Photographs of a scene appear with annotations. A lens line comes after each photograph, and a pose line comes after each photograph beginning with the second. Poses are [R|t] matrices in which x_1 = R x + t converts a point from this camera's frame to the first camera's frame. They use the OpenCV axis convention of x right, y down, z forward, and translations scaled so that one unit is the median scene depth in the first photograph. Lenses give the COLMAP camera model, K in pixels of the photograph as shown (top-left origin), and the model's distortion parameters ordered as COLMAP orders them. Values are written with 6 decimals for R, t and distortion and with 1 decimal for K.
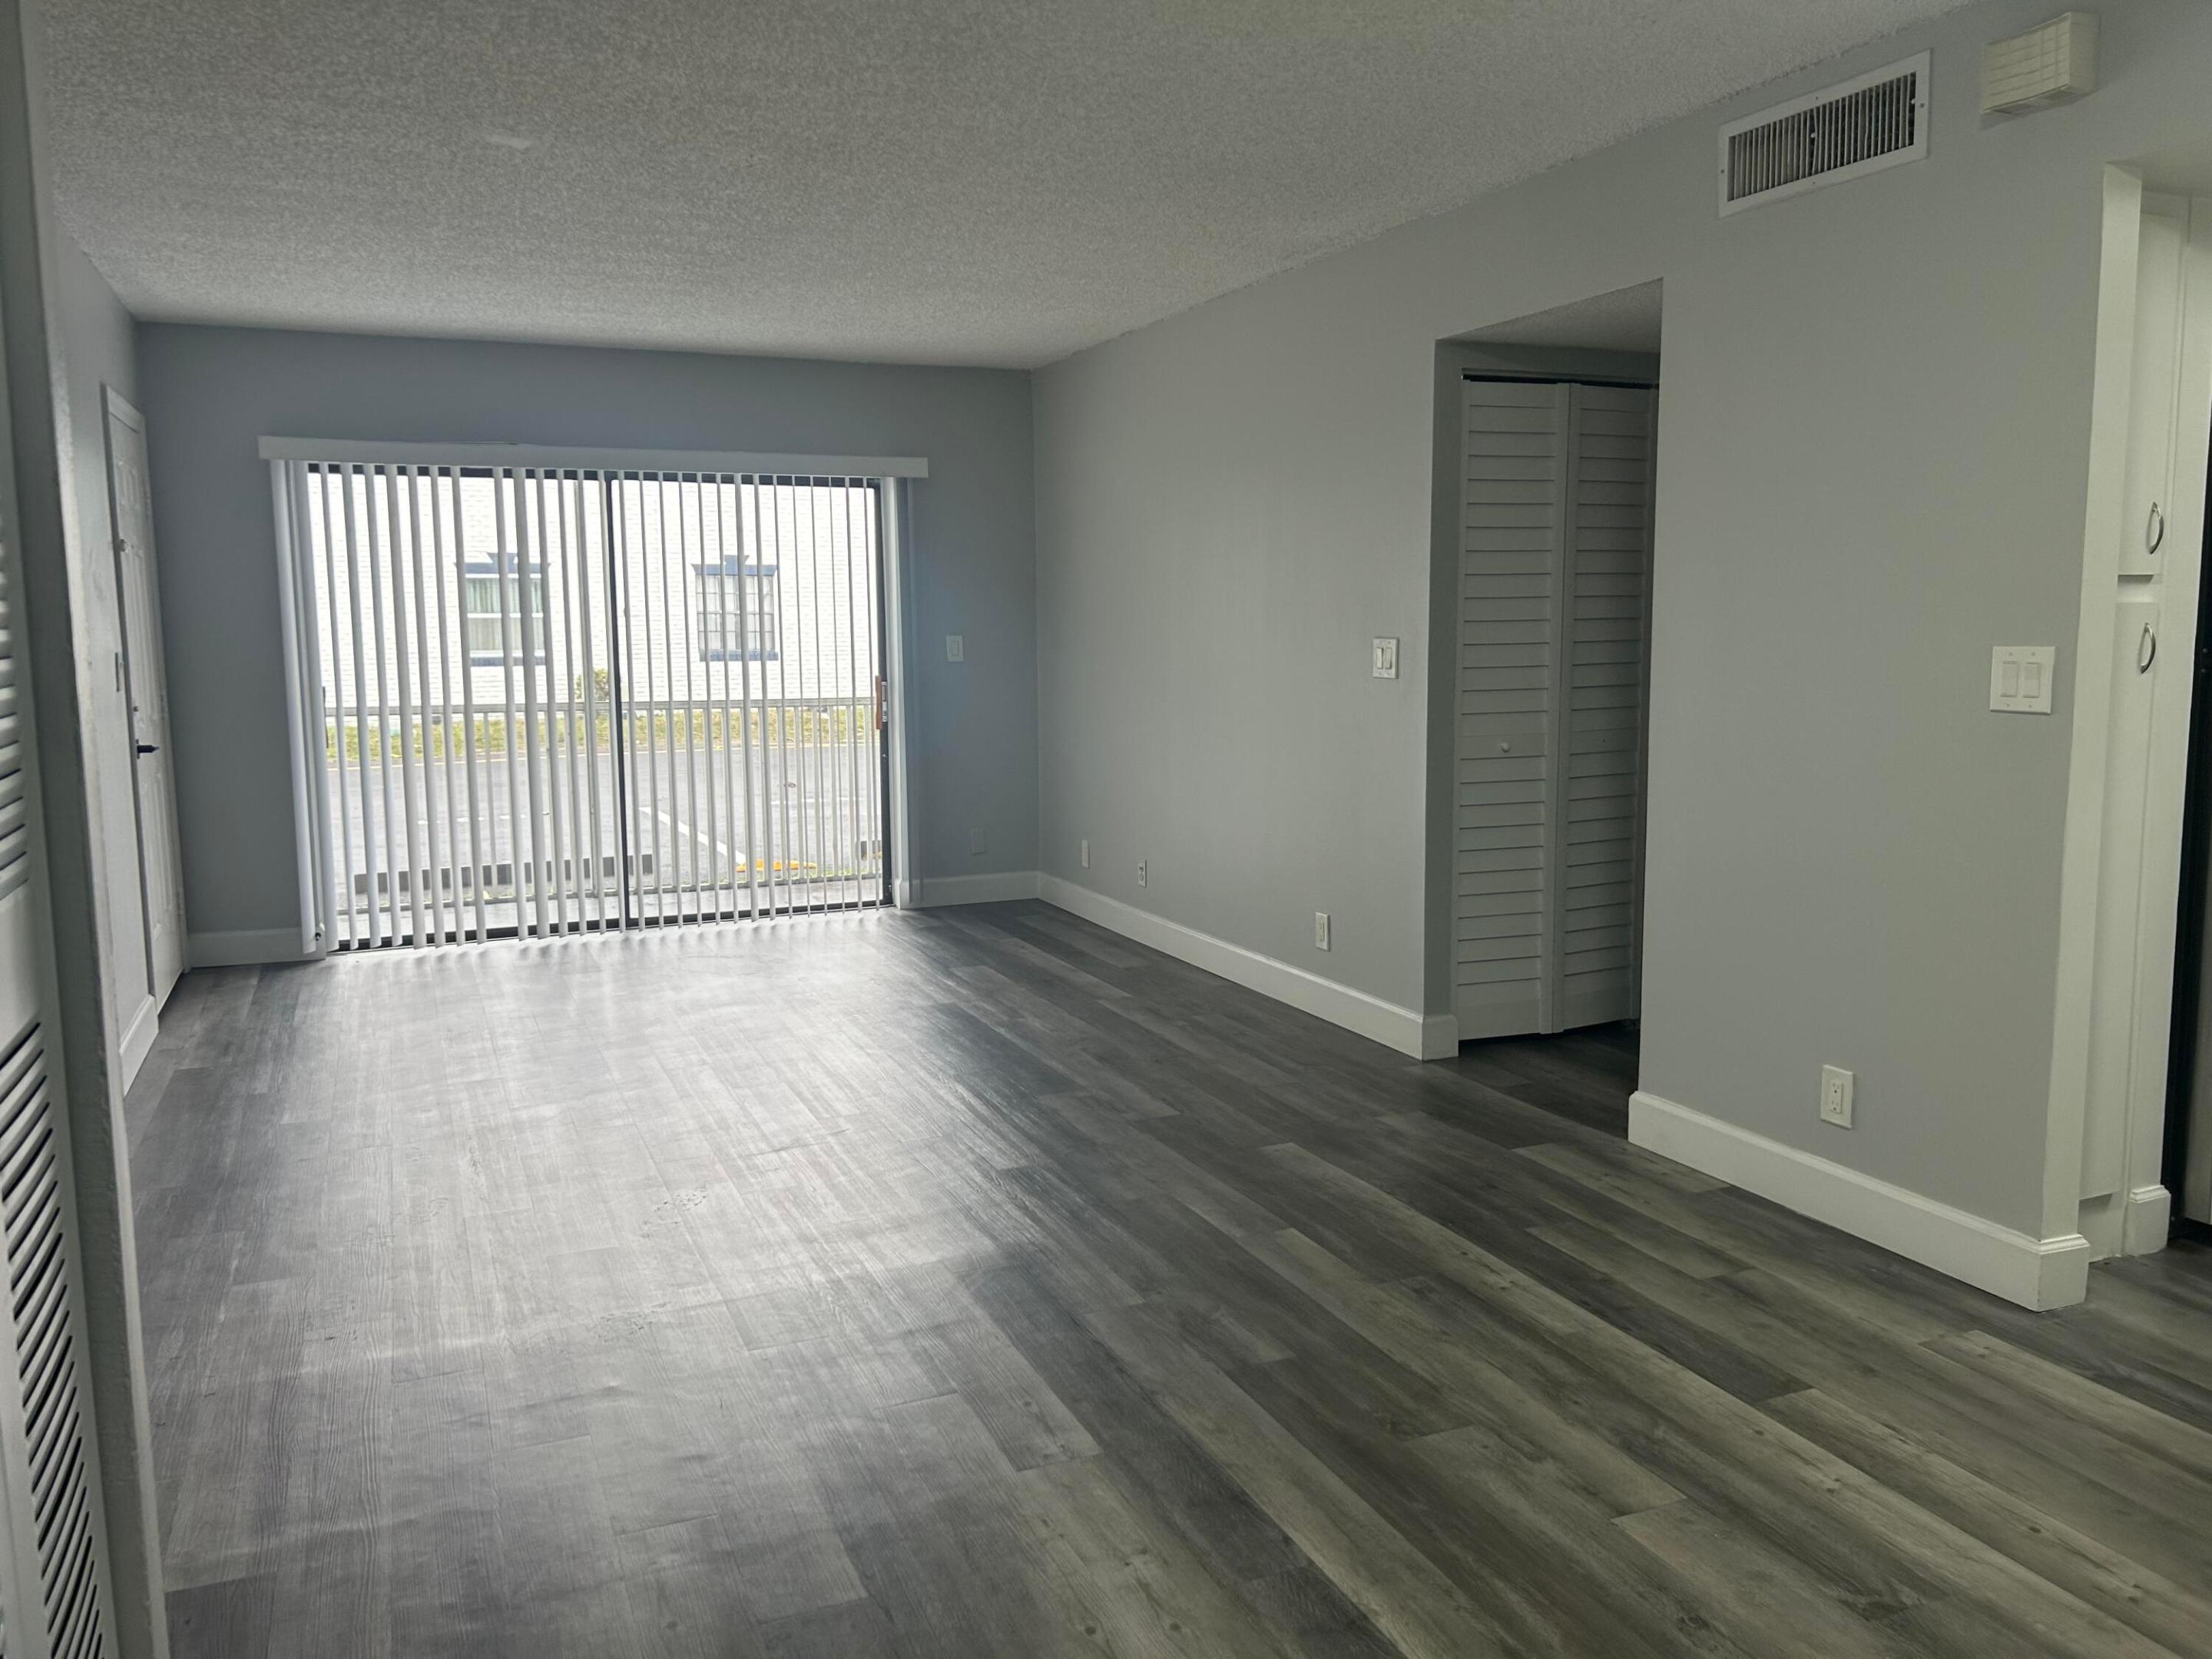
lens RADIAL K [[1670.9, 0, 1105.0], [0, 1670.9, 826.5], [0, 0, 1]] dist [-0.004678, -0.001381]
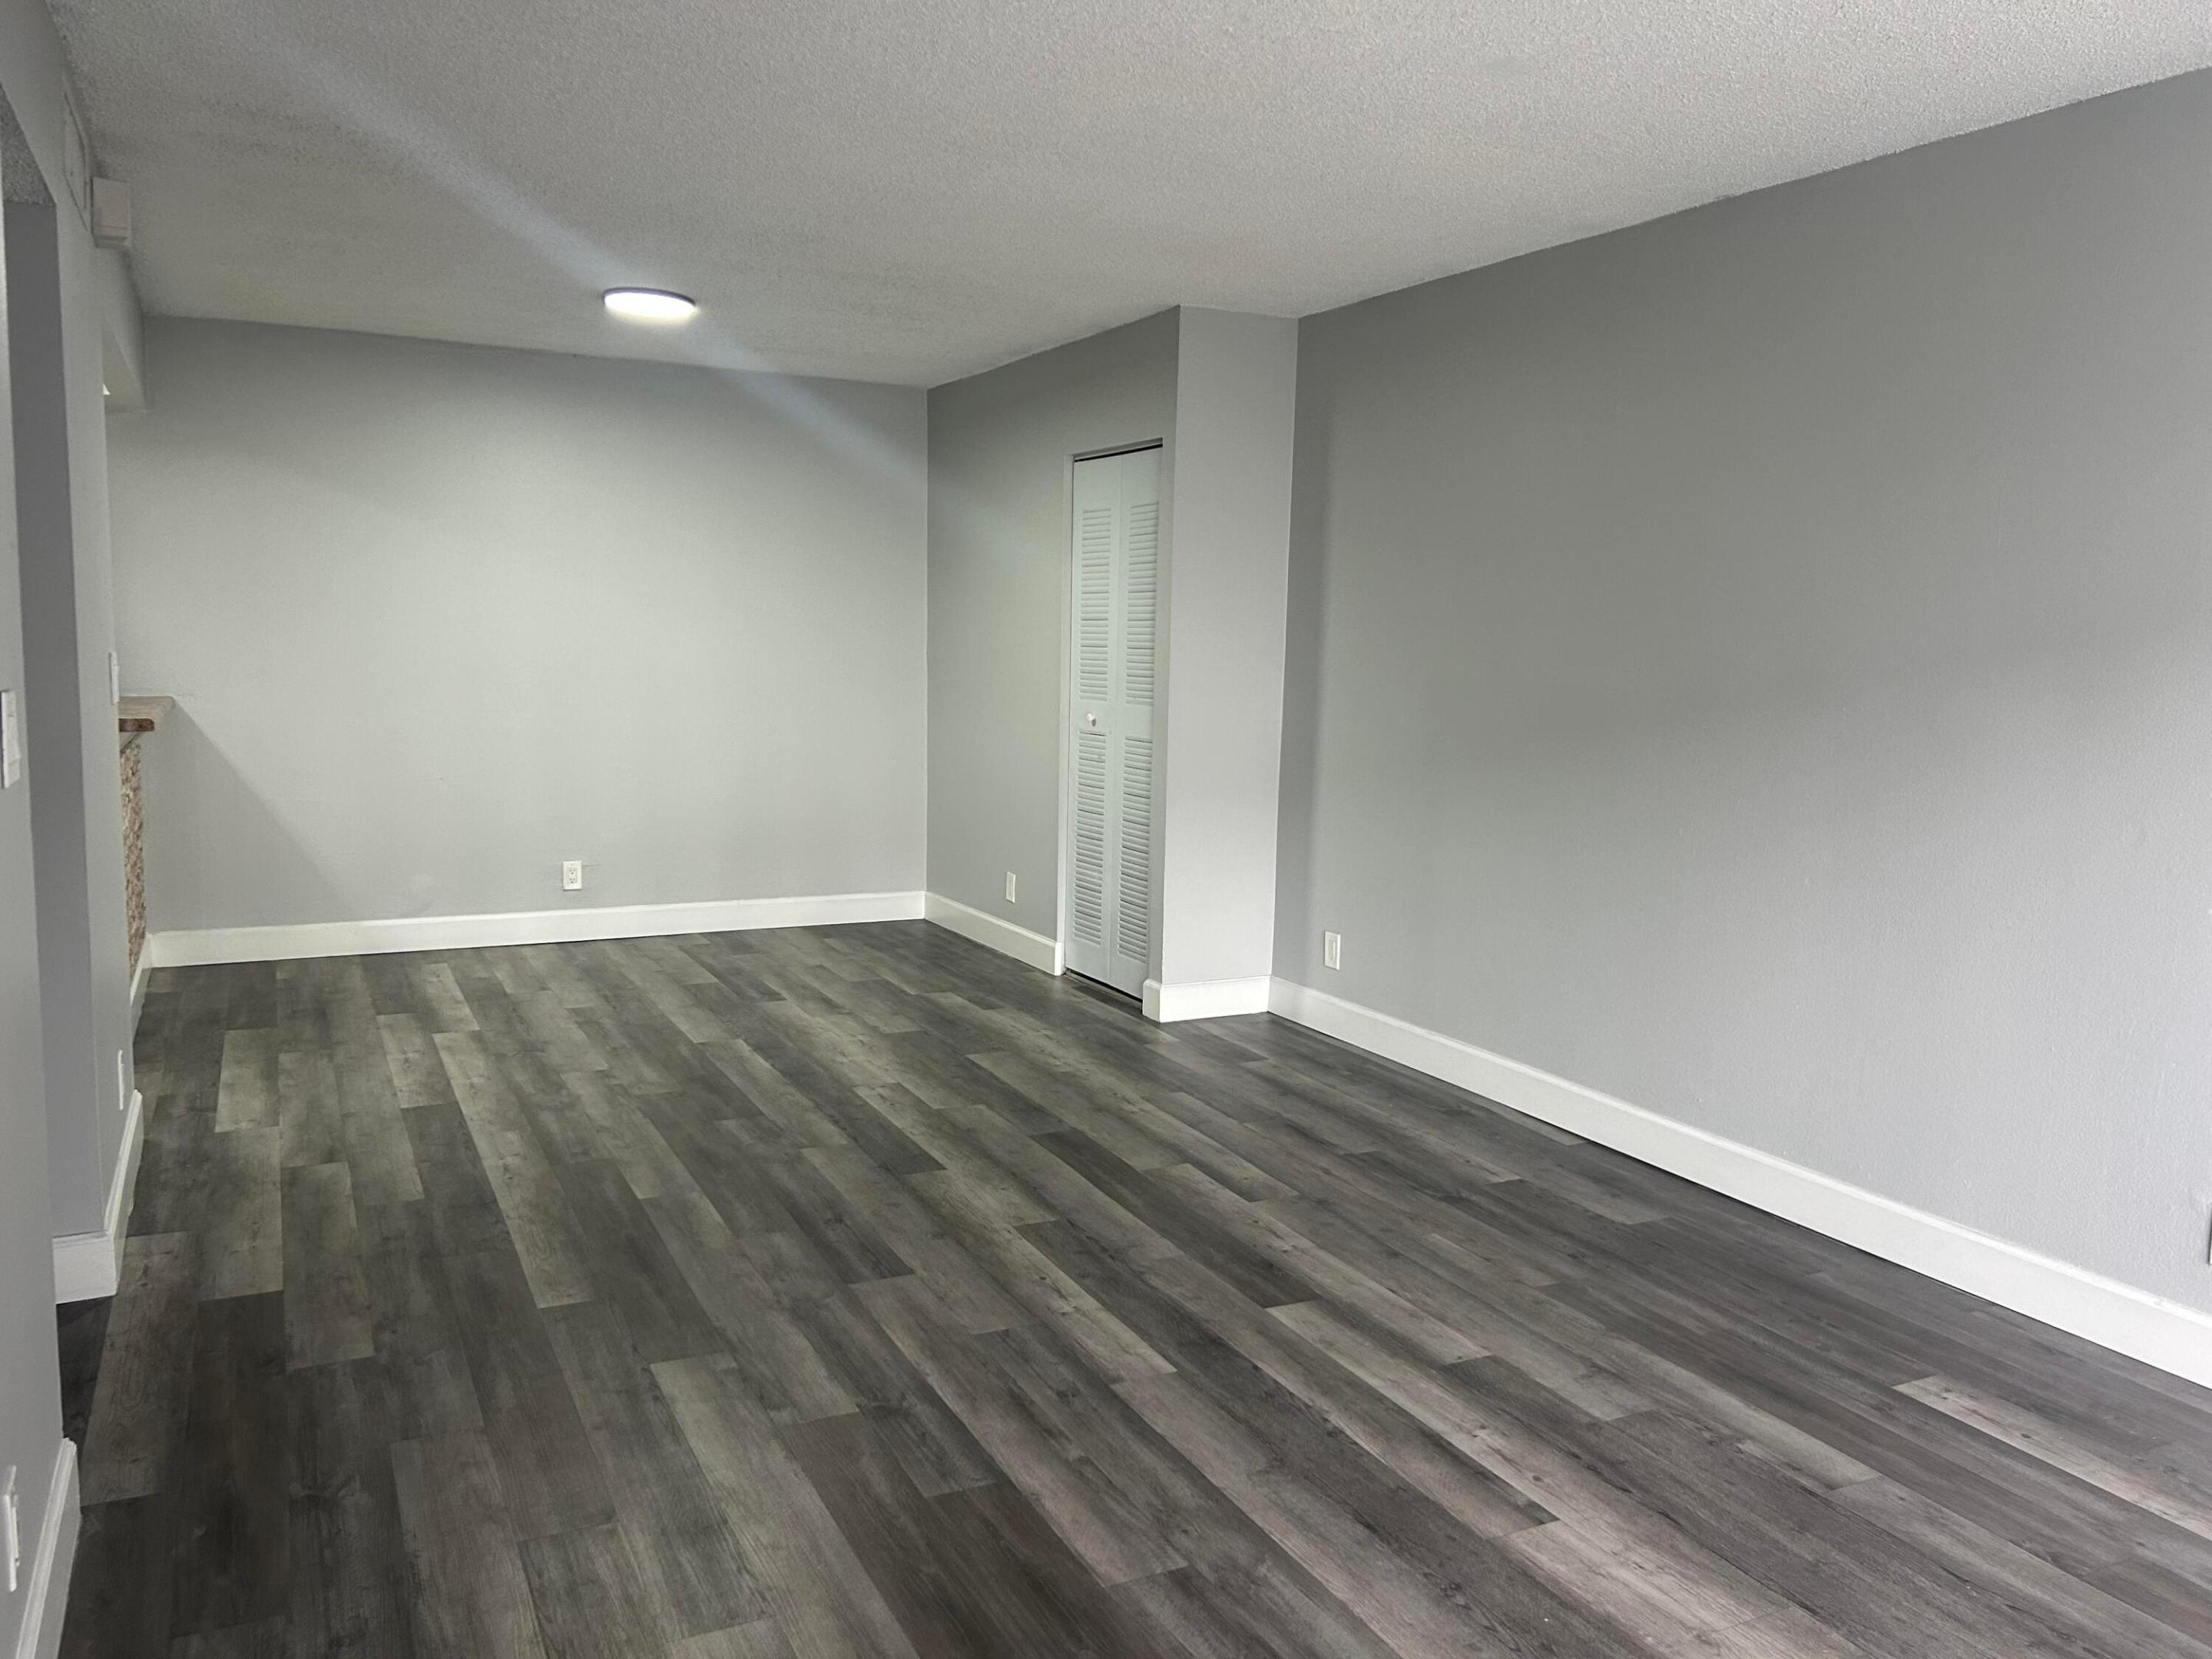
lens RADIAL K [[1670.9, 0, 1106.2], [0, 1670.9, 829.5], [0, 0, 1]] dist [-0.004678, -0.001381]
pose [[-0.998142, -0.002934, -0.060863, -0.147222], [-0.017858, 0.969066, 0.246155, -0.315164], [0.058258, 0.246785, -0.967318, 2.400308]]
